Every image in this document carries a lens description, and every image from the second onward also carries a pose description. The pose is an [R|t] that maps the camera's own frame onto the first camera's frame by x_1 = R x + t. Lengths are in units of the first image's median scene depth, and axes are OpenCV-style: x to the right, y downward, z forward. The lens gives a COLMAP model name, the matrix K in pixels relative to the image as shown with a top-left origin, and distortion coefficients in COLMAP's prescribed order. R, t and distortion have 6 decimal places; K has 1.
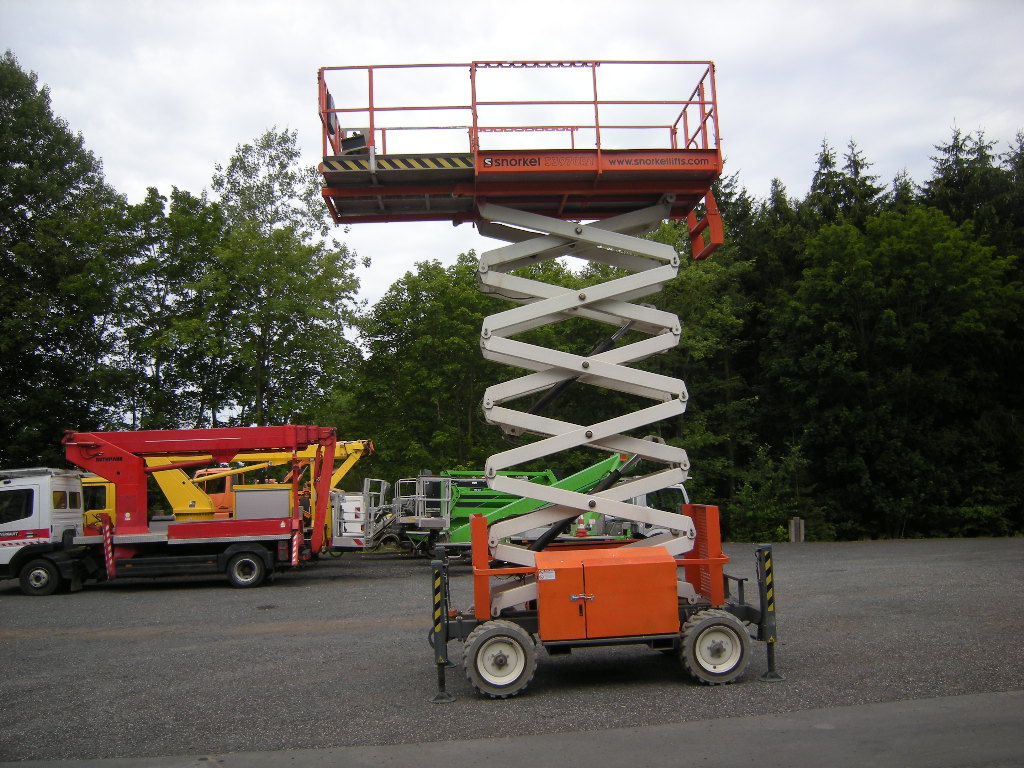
lens RADIAL K [[849.9, 0, 515.6], [0, 849.9, 380.0], [0, 0, 1]] dist [-0.113298, 0.045034]
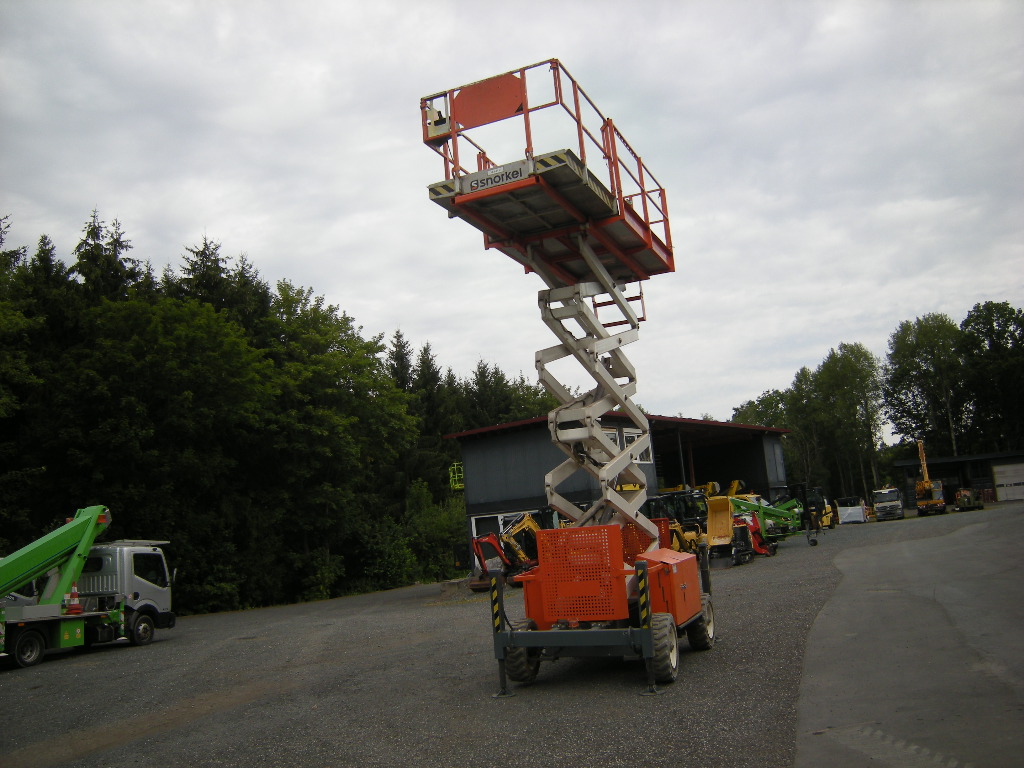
lens RADIAL K [[849.9, 0, 512.3], [0, 849.9, 383.4], [0, 0, 1]] dist [-0.113298, 0.045034]
pose [[0.467670, 0.147144, 0.871569, -0.250952], [-0.044089, 0.988702, -0.143262, 0.033695], [-0.882803, 0.028573, 0.468874, 0.139041]]
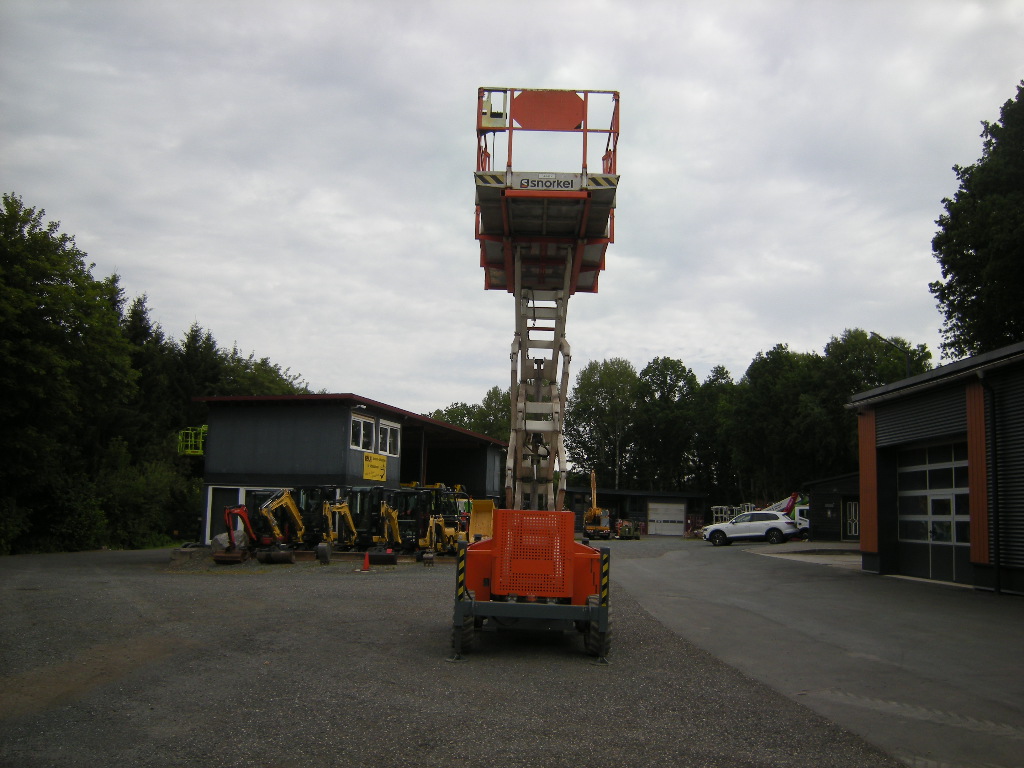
lens RADIAL K [[849.9, 0, 508.7], [0, 849.9, 381.2], [0, 0, 1]] dist [-0.113298, 0.045034]
pose [[0.089970, 0.194115, 0.976844, -0.290423], [-0.156929, 0.971333, -0.178567, 0.047582], [-0.983503, -0.137230, 0.117853, 0.216822]]
